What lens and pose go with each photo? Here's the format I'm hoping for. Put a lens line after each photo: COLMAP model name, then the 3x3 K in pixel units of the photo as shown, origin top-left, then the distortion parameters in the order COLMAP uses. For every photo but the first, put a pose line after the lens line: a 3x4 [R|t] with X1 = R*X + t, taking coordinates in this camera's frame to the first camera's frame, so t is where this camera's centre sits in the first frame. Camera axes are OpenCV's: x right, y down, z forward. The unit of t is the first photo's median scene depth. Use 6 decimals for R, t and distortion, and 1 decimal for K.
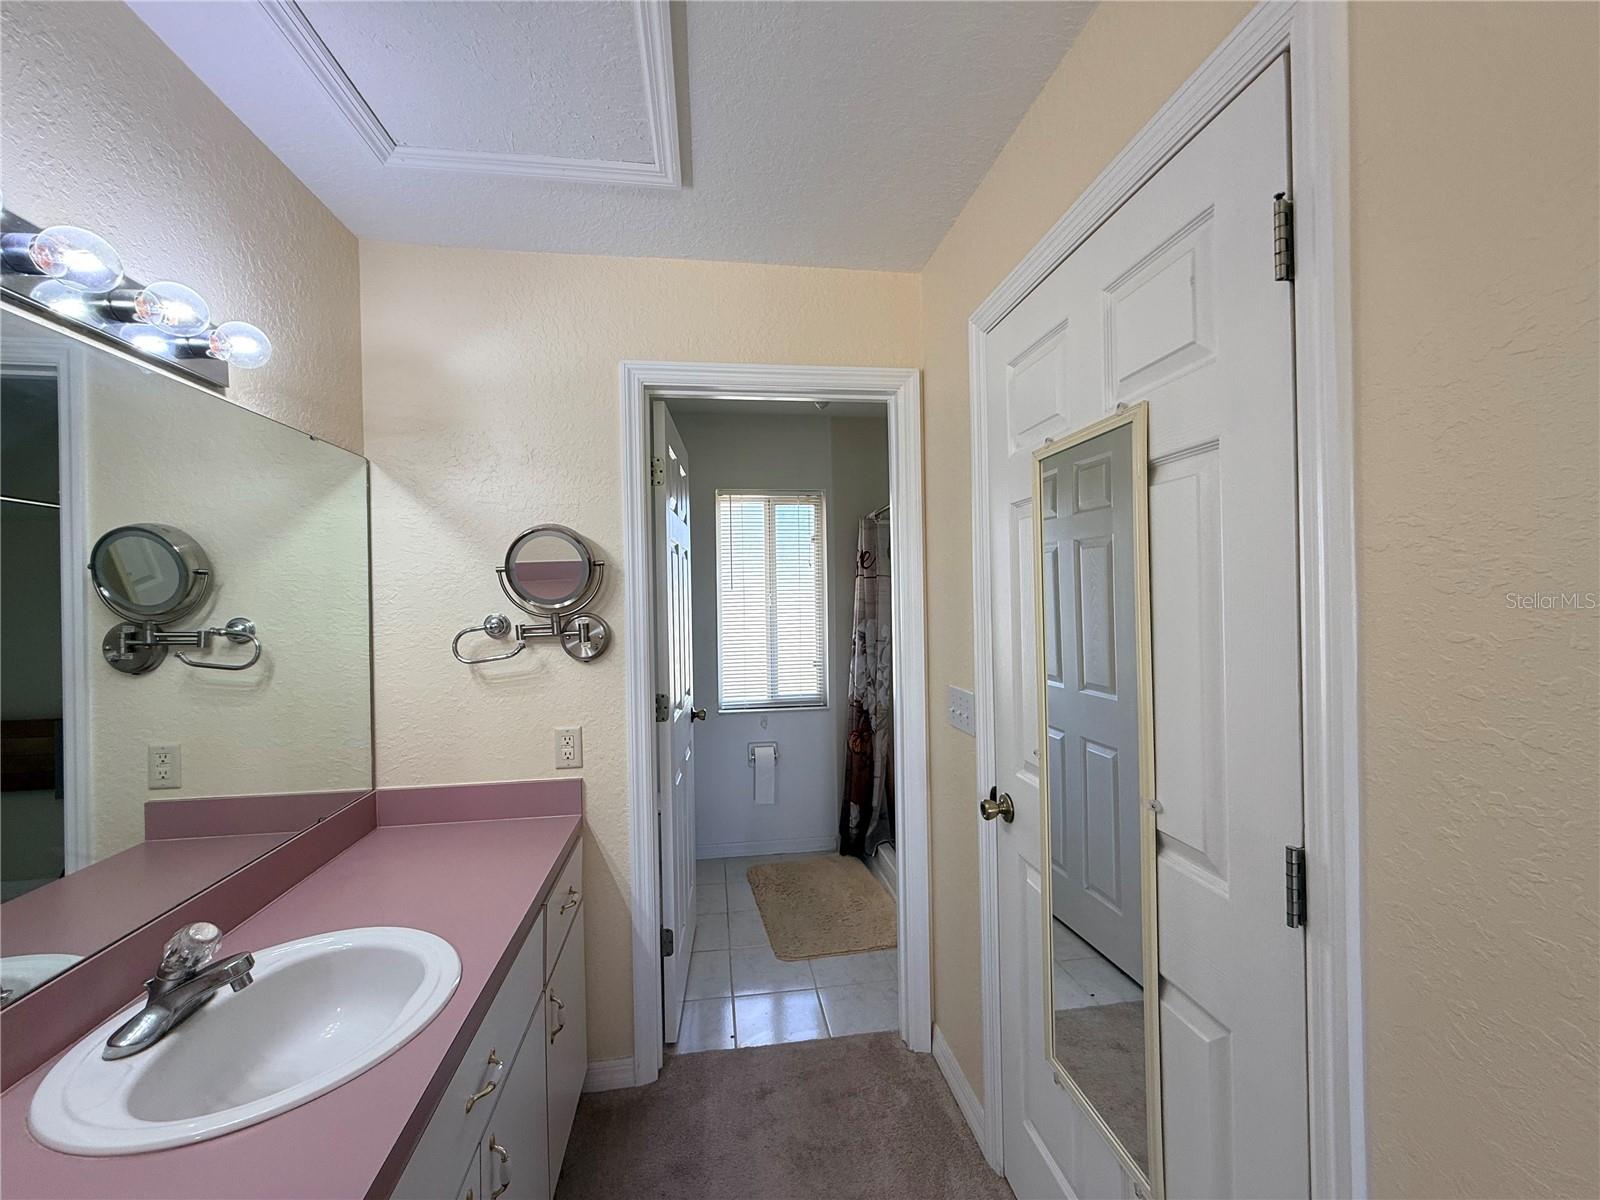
lens RADIAL K [[642.9, 0, 797.4], [0, 642.9, 588.6], [0, 0, 1]] dist [0.000650, 0.000221]
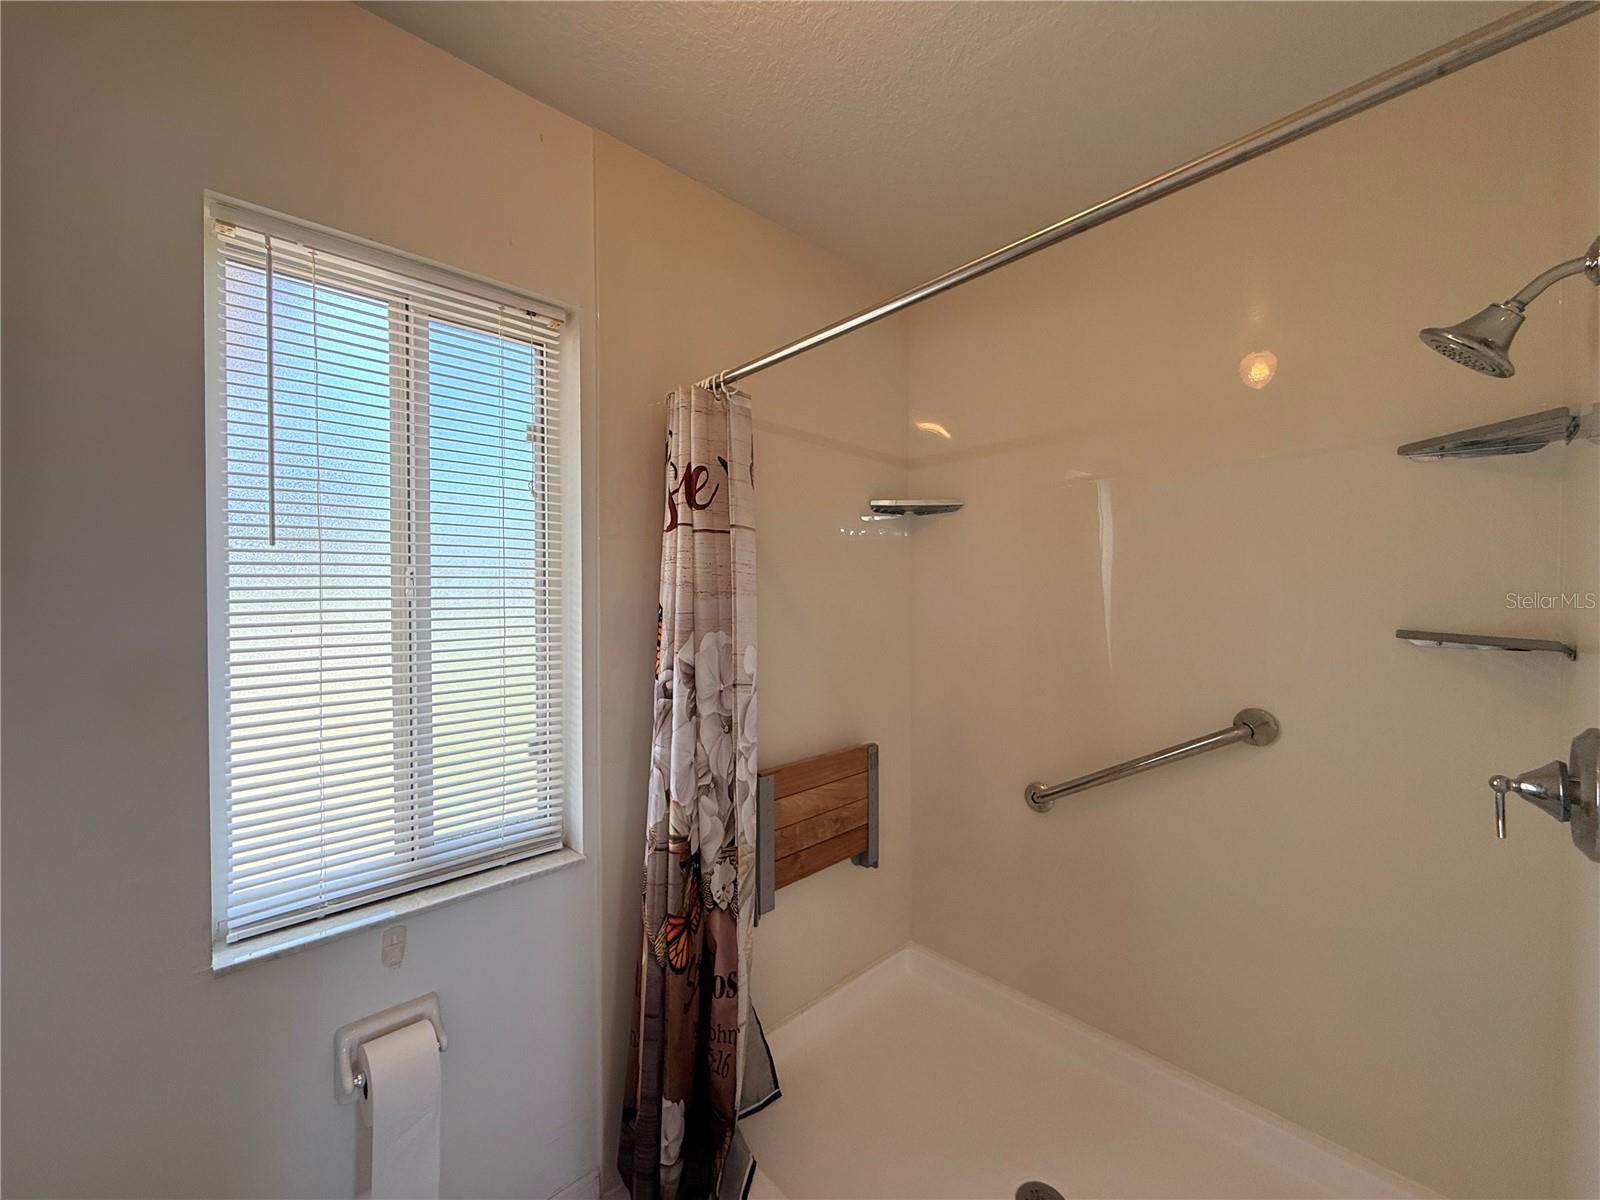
lens RADIAL K [[642.9, 0, 800.1], [0, 642.9, 590.2], [0, 0, 1]] dist [0.000650, 0.000221]
pose [[0.815685, 0.003677, 0.578484, -0.076757], [-0.008050, 0.999955, 0.004996, 0.018294], [-0.578440, -0.008732, 0.815678, 0.628766]]
